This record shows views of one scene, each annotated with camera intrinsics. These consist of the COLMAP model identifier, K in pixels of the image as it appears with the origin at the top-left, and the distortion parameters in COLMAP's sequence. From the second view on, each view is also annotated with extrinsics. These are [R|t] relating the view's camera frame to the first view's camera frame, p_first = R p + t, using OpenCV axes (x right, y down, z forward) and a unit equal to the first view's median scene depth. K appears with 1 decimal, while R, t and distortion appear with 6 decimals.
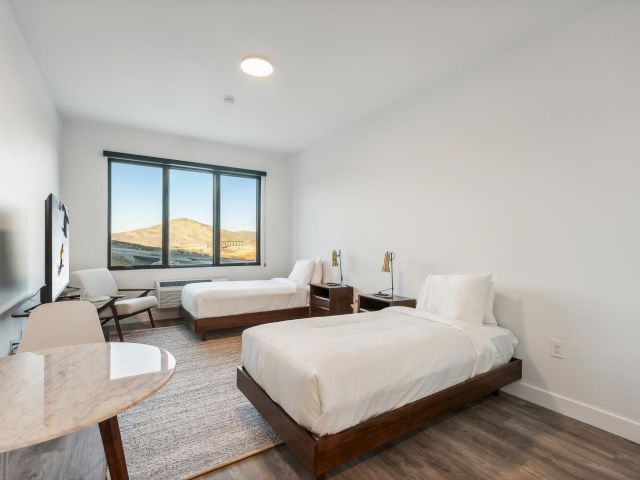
lens RADIAL K [[314.3, 0, 313.2], [0, 314.3, 239.1], [0, 0, 1]] dist [-0.003070, -0.000471]
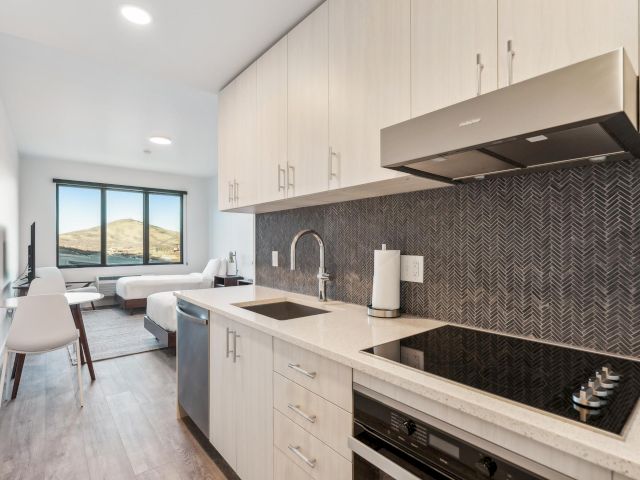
lens RADIAL K [[328.7, 0, 320.0], [0, 328.7, 240.0], [0, 0, 1]] dist [-0.009752, -0.000908]
pose [[0.990680, -0.007753, 0.135991, 0.230385], [0.008014, 0.999967, -0.001373, -0.009380], [-0.135976, 0.002451, 0.990709, -0.456077]]
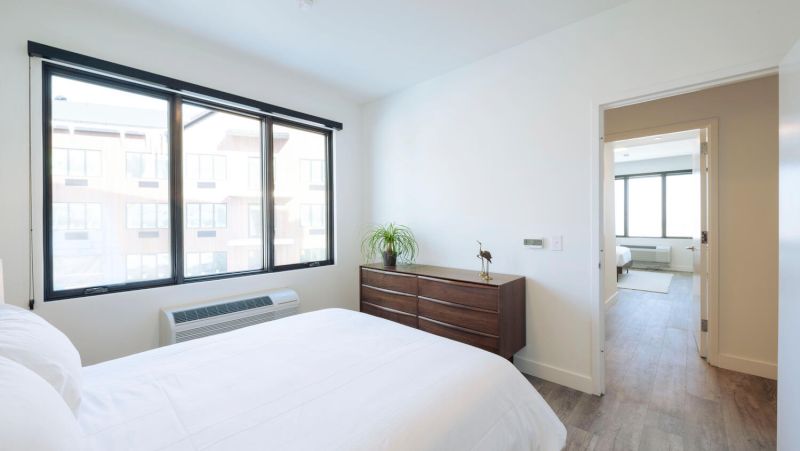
lens RADIAL K [[311.1, 0, 403.1], [0, 311.1, 223.5], [0, 0, 1]] dist [-0.013524, 0.000003]
pose [[0.963251, -0.025055, 0.267431, -0.230518], [0.023658, 0.999684, 0.008447, -0.005623], [-0.267559, -0.001809, 0.963540, 0.368056]]
